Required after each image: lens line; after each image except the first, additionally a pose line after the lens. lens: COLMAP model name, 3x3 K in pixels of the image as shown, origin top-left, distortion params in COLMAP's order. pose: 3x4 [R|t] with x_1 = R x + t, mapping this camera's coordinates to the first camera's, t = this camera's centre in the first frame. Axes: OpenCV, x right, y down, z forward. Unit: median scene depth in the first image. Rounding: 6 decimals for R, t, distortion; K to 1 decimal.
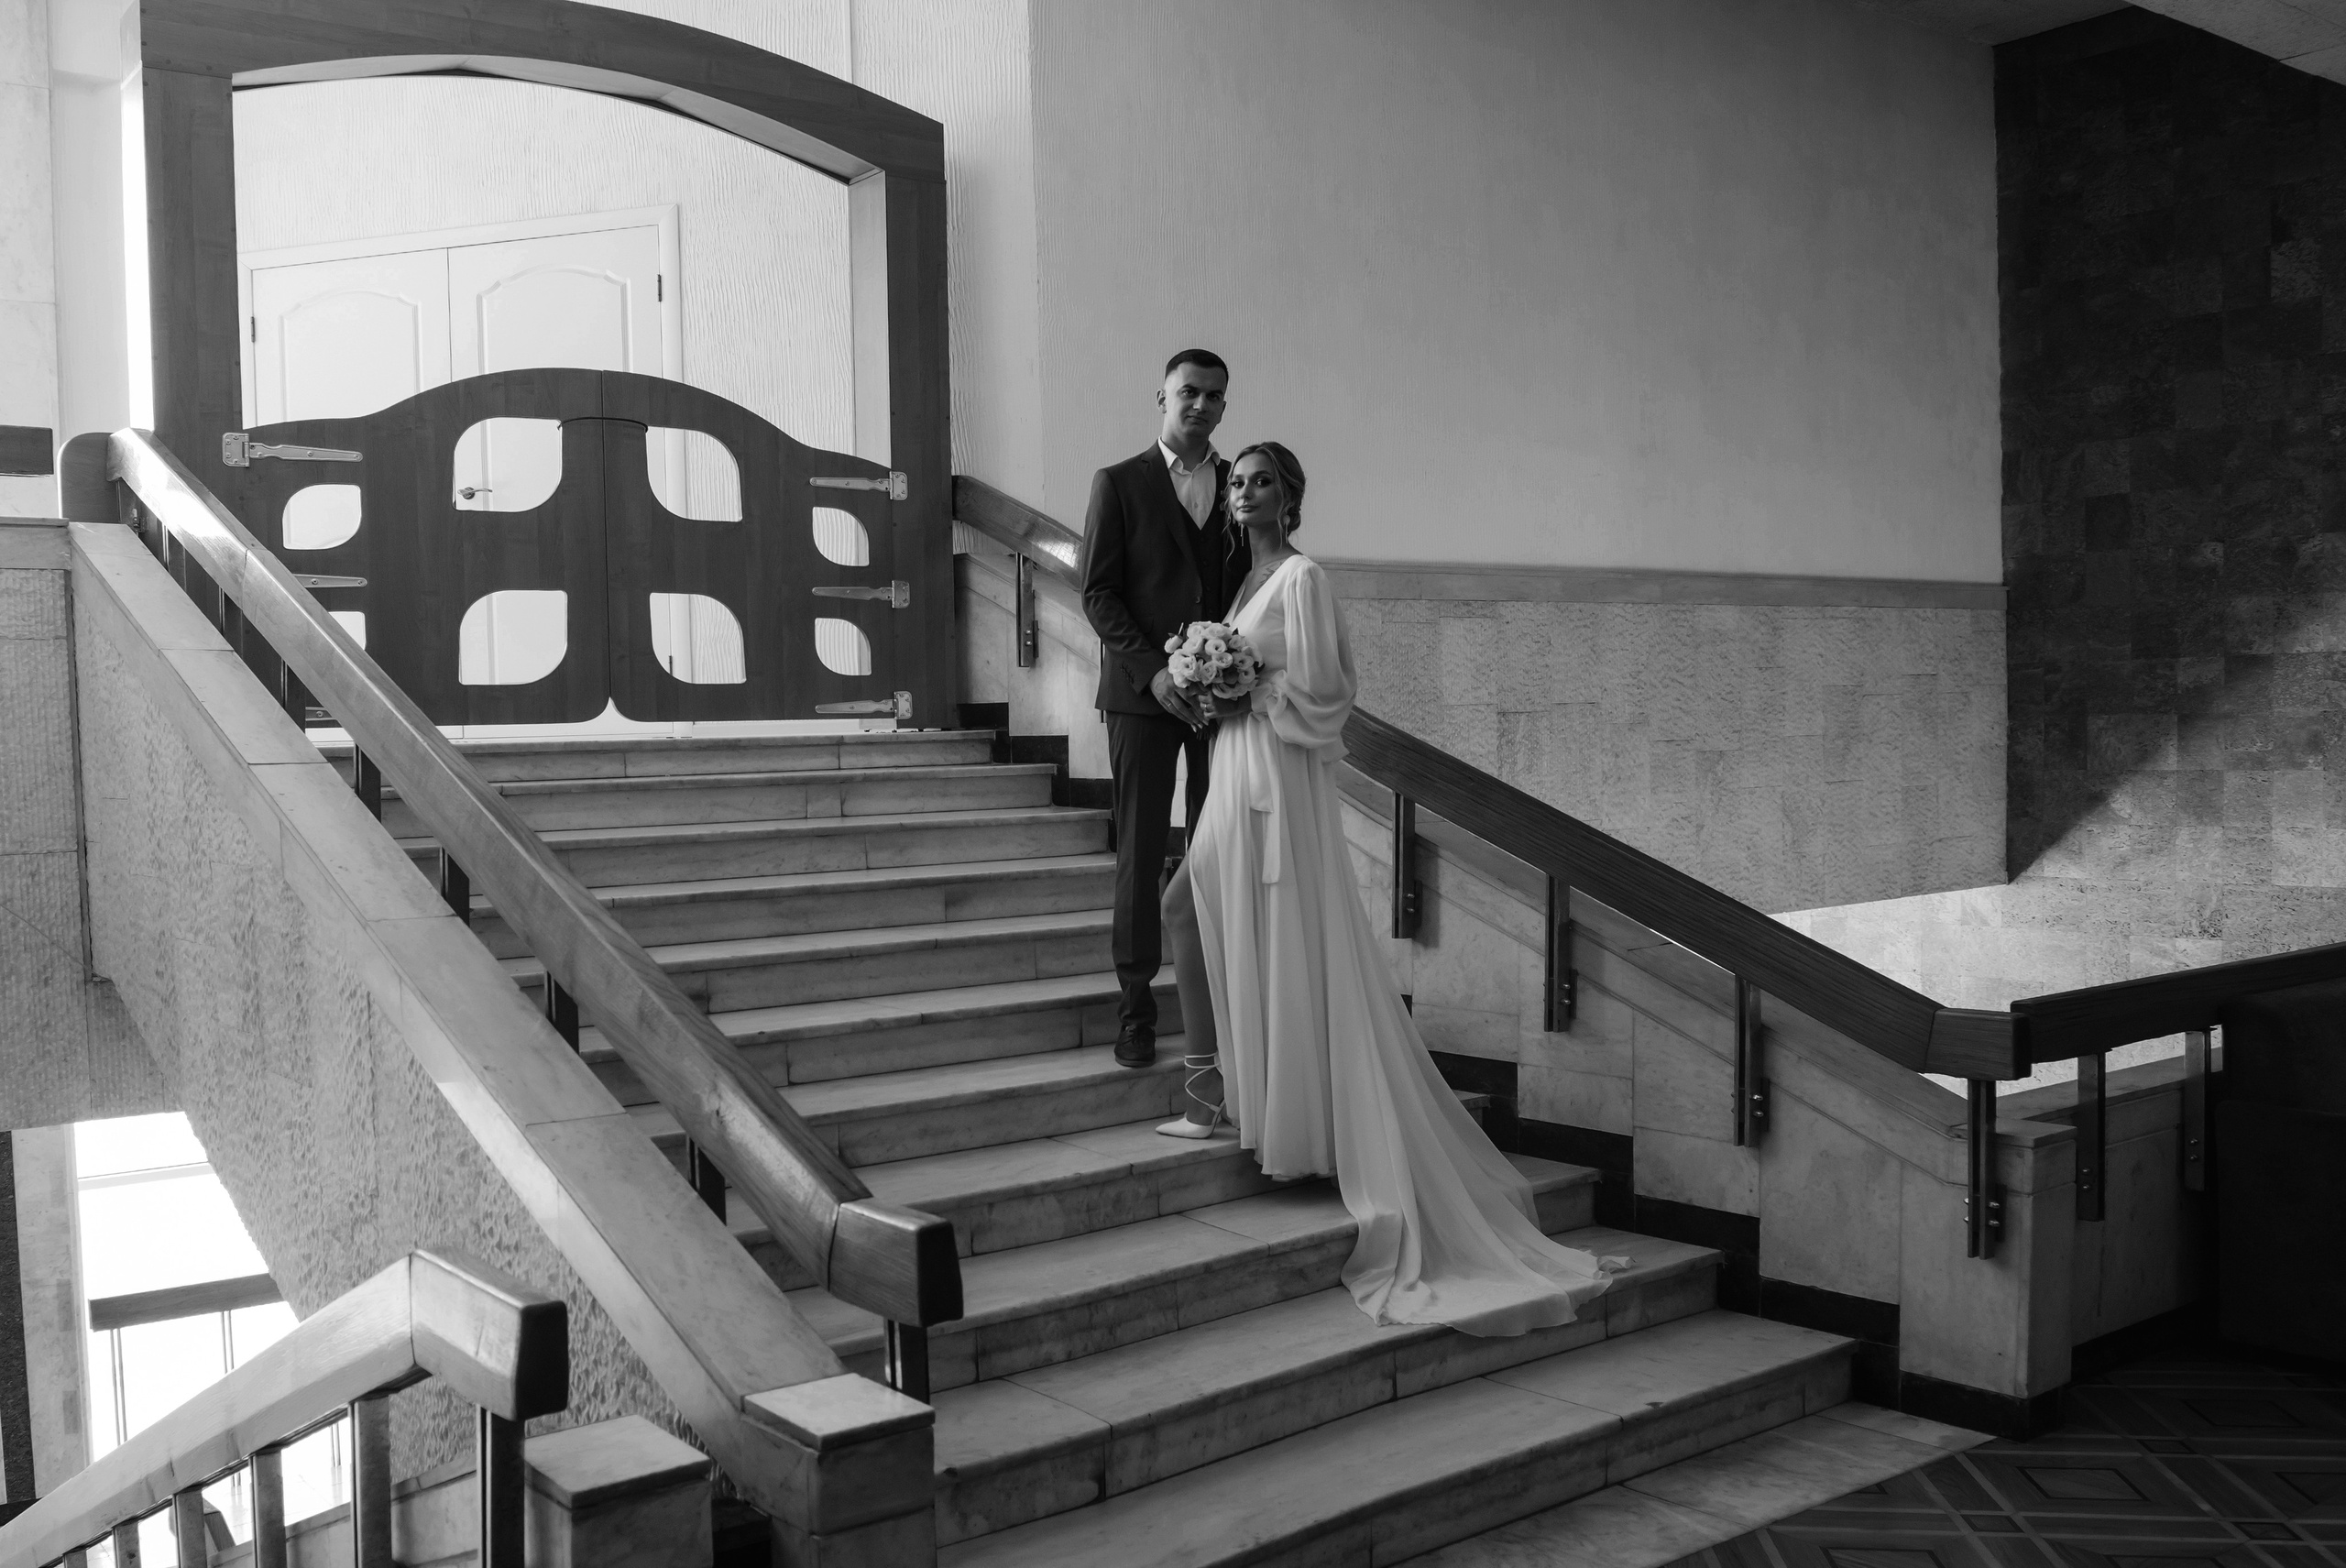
lens RADIAL K [[1668.1, 0, 1173.0], [0, 1668.1, 784.0], [0, 0, 1]] dist [-0.064691, 0.001544]
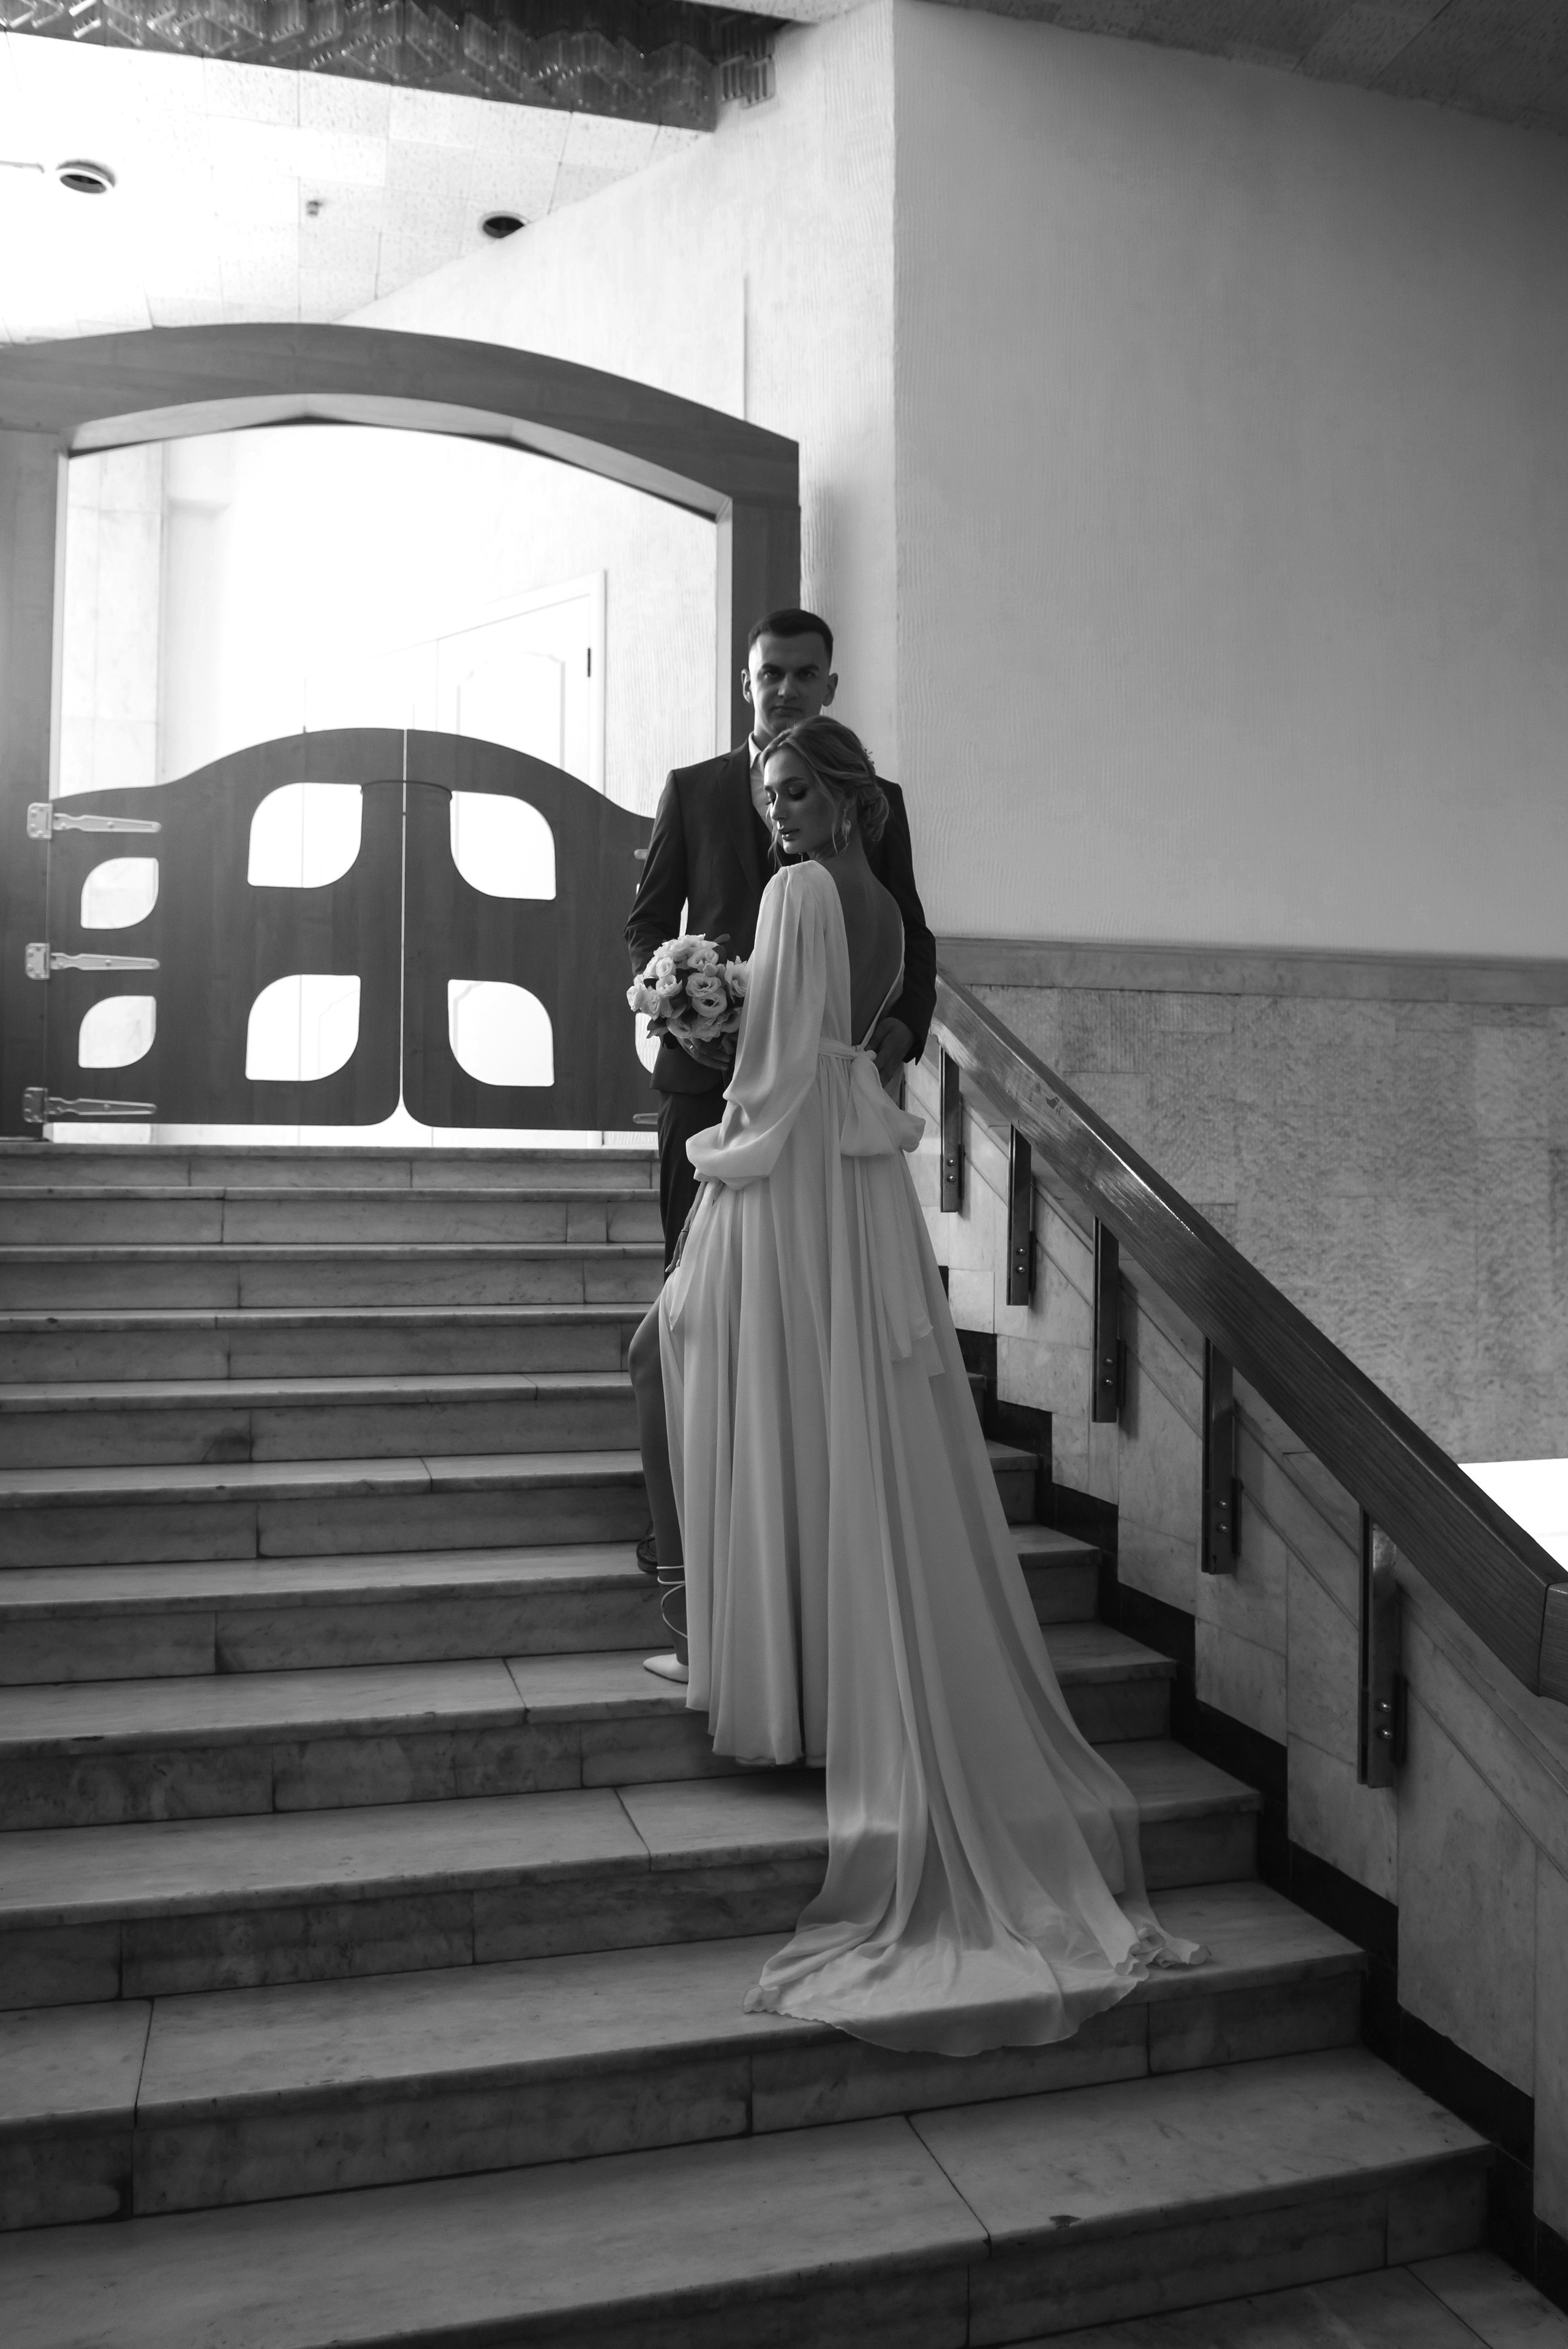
lens RADIAL K [[1890.6, 0, 785.2], [0, 1890.6, 1035.8], [0, 0, 1]] dist [-0.063005, 0.012475]
pose [[0.961764, 0.008920, -0.273733, 0.273944], [-0.038118, 0.994102, -0.101533, 0.018162], [0.271213, 0.108085, 0.956431, 0.213167]]
